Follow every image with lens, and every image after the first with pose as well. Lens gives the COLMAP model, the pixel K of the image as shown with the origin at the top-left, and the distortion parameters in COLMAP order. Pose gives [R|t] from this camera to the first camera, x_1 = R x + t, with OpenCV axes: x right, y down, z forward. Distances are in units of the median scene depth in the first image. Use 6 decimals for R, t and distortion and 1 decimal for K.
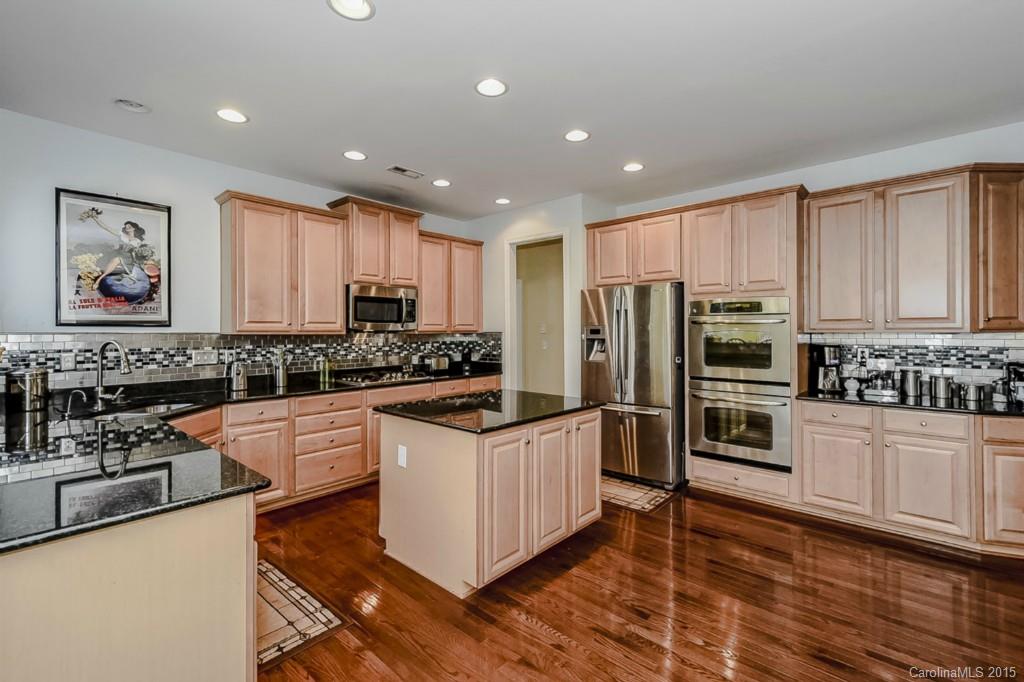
lens RADIAL K [[451.0, 0, 512.0], [0, 451.0, 332.7], [0, 0, 1]] dist [0.011456, -0.002774]
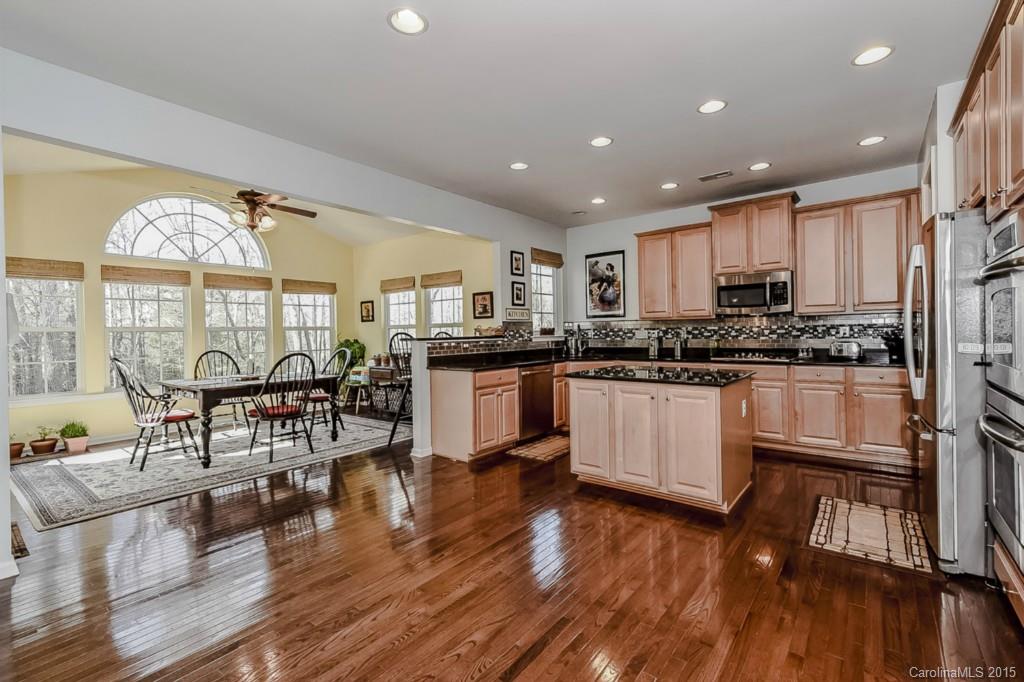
lens RADIAL K [[451.0, 0, 517.5], [0, 451.0, 335.3], [0, 0, 1]] dist [0.011456, -0.002774]
pose [[0.051089, 0.007901, -0.998663, 0.905998], [0.011786, 0.999894, 0.008514, 0.035409], [0.998625, -0.012205, 0.050990, 0.432864]]
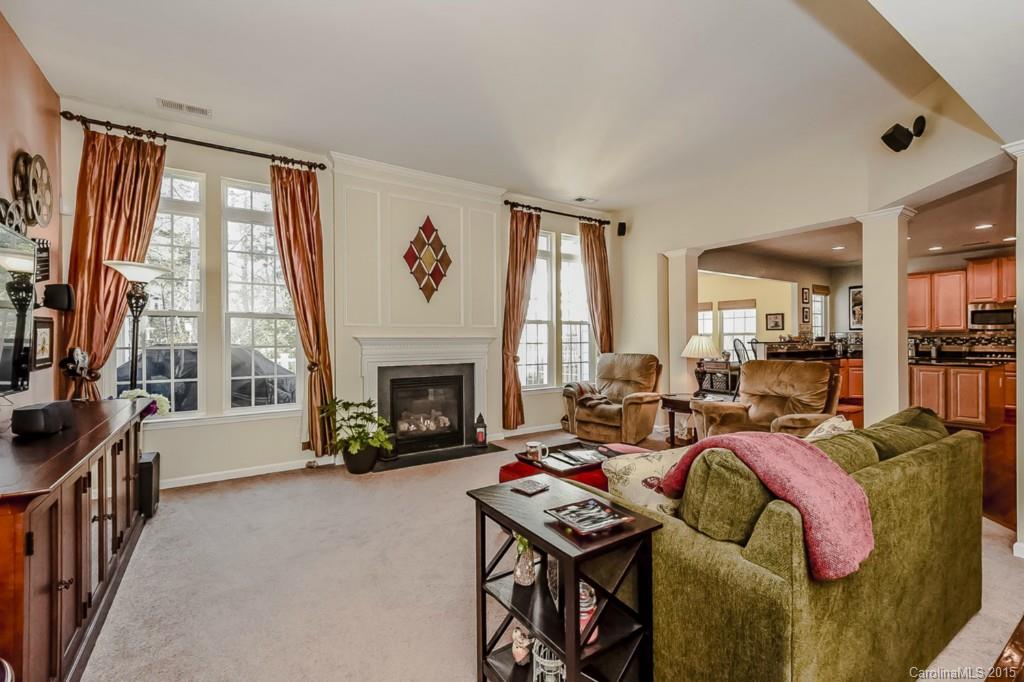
lens RADIAL K [[451.0, 0, 507.1], [0, 451.0, 342.2], [0, 0, 1]] dist [0.011456, -0.002774]
pose [[-0.262745, 0.007161, -0.964839, 2.115391], [-0.000378, 0.999972, 0.007525, 0.036605], [0.964865, 0.002342, -0.262735, -0.378446]]
